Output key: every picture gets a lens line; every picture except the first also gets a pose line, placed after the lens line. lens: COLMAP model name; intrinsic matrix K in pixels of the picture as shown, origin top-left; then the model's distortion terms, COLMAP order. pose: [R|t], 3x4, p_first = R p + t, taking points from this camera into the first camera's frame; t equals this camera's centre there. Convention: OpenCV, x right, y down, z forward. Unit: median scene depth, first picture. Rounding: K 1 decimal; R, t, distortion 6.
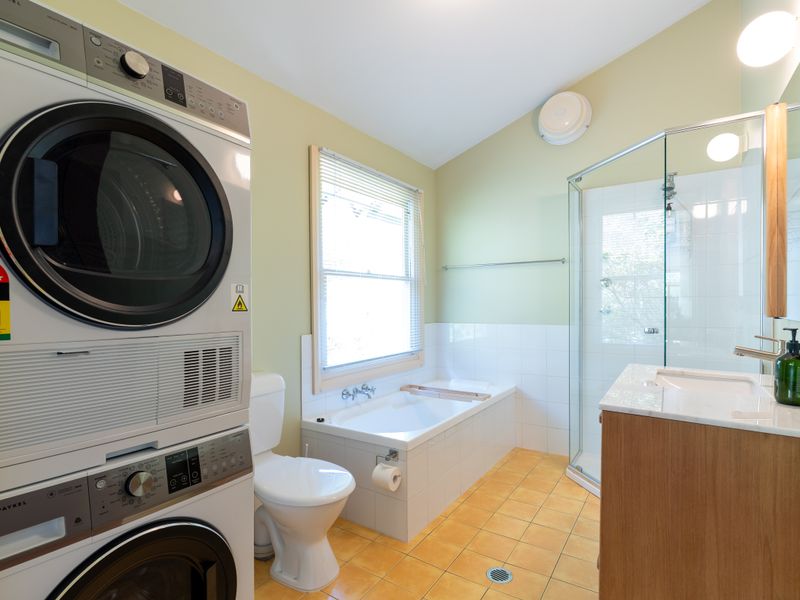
lens RADIAL K [[391.9, 0, 400.0], [0, 391.9, 300.0], [0, 0, 1]] dist [-0.000748, 0.000194]
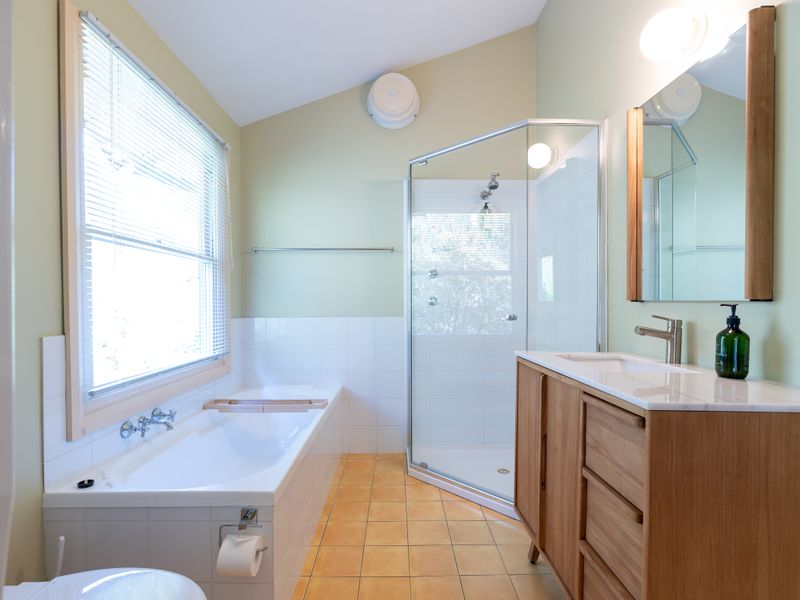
lens RADIAL K [[391.9, 0, 400.0], [0, 391.9, 300.0], [0, 0, 1]] dist [-0.000748, 0.000194]
pose [[0.838575, 0.008424, 0.544720, -0.113707], [-0.011418, 0.999933, 0.002114, 0.026222], [-0.544666, -0.007992, 0.838615, 0.233119]]
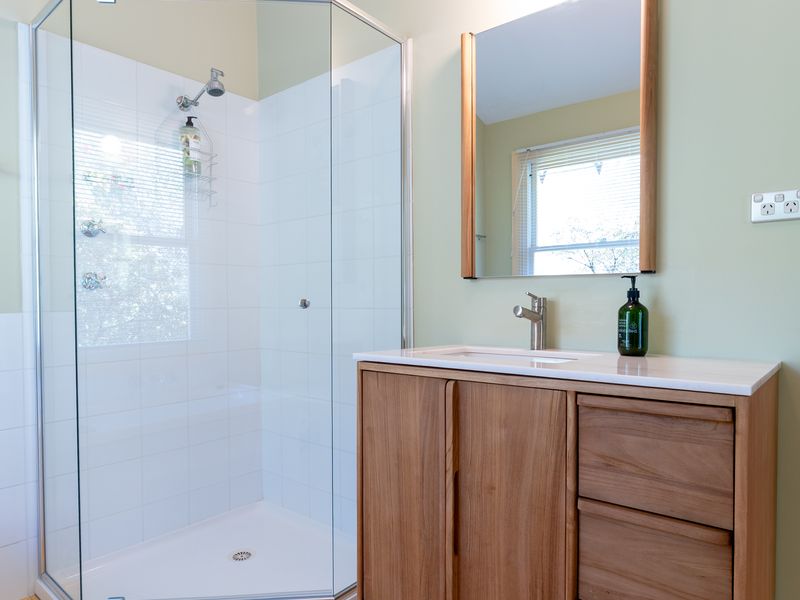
lens RADIAL K [[524.3, 0, 399.9], [0, 524.3, 303.7], [0, 0, 1]] dist [-0.002989, -0.001517]
pose [[0.134539, -0.003722, 0.990901, -0.128096], [-0.009708, 0.999940, 0.005074, 0.052900], [-0.990861, -0.010302, 0.134495, 0.529382]]
